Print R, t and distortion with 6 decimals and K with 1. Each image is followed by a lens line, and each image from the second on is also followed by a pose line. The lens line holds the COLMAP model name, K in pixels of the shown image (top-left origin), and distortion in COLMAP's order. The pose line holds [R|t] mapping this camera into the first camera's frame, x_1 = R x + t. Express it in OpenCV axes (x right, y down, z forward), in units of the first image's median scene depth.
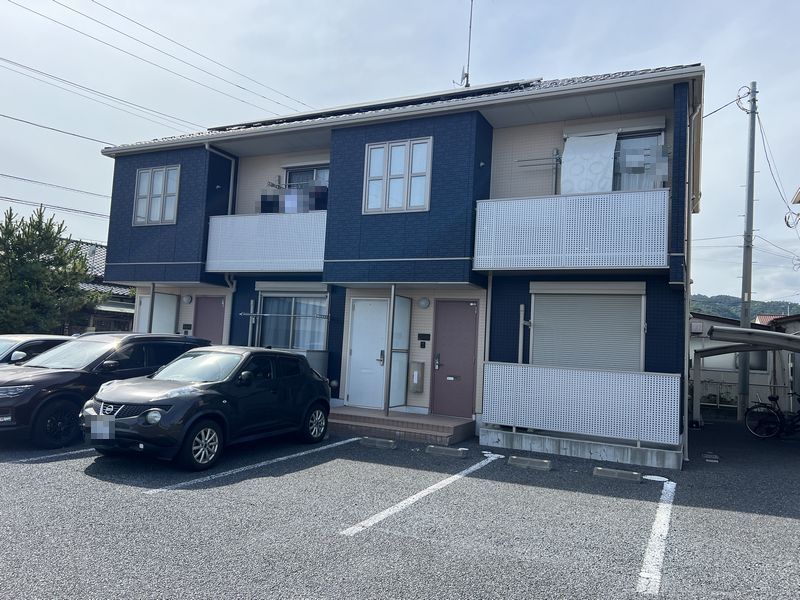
lens RADIAL K [[580.5, 0, 400.0], [0, 580.5, 300.0], [0, 0, 1]] dist [0.060465, -0.000539]
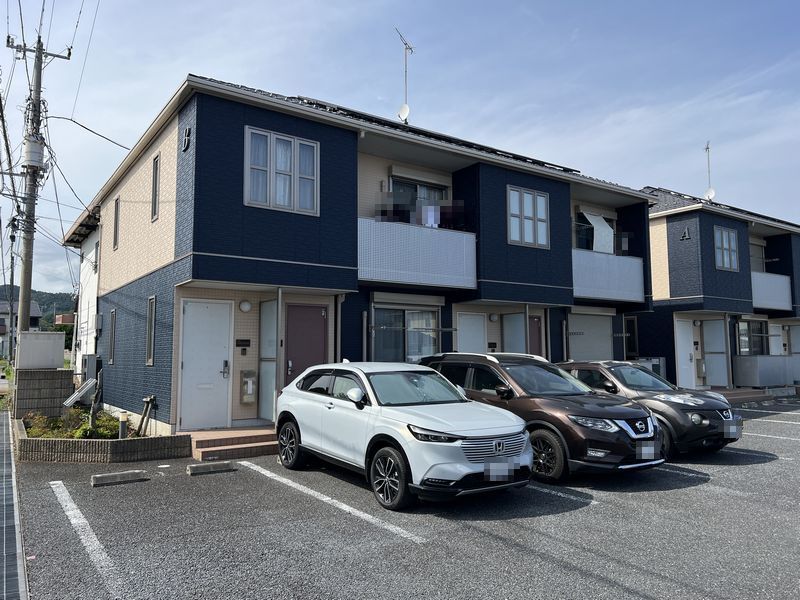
lens RADIAL K [[600.0, 0, 400.0], [0, 600.0, 300.0], [0, 0, 1]] dist [0.068986, -0.076053]
pose [[0.482368, 0.022443, 0.875681, -1.076225], [-0.039471, 0.999213, -0.003867, -0.016457], [-0.875079, -0.032698, 0.482875, 0.515655]]
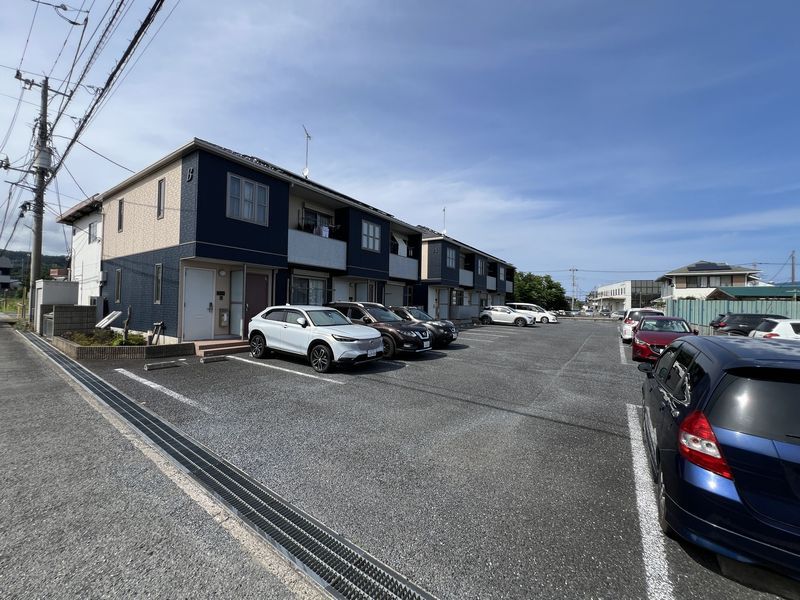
lens RADIAL K [[320.2, 0, 400.0], [0, 320.2, 300.0], [0, 0, 1]] dist [-0.000322, -0.000101]
pose [[0.138766, -0.040061, 0.989515, -1.183099], [-0.090432, 0.994494, 0.052944, -0.017814], [-0.986188, -0.096830, 0.134380, 0.556423]]
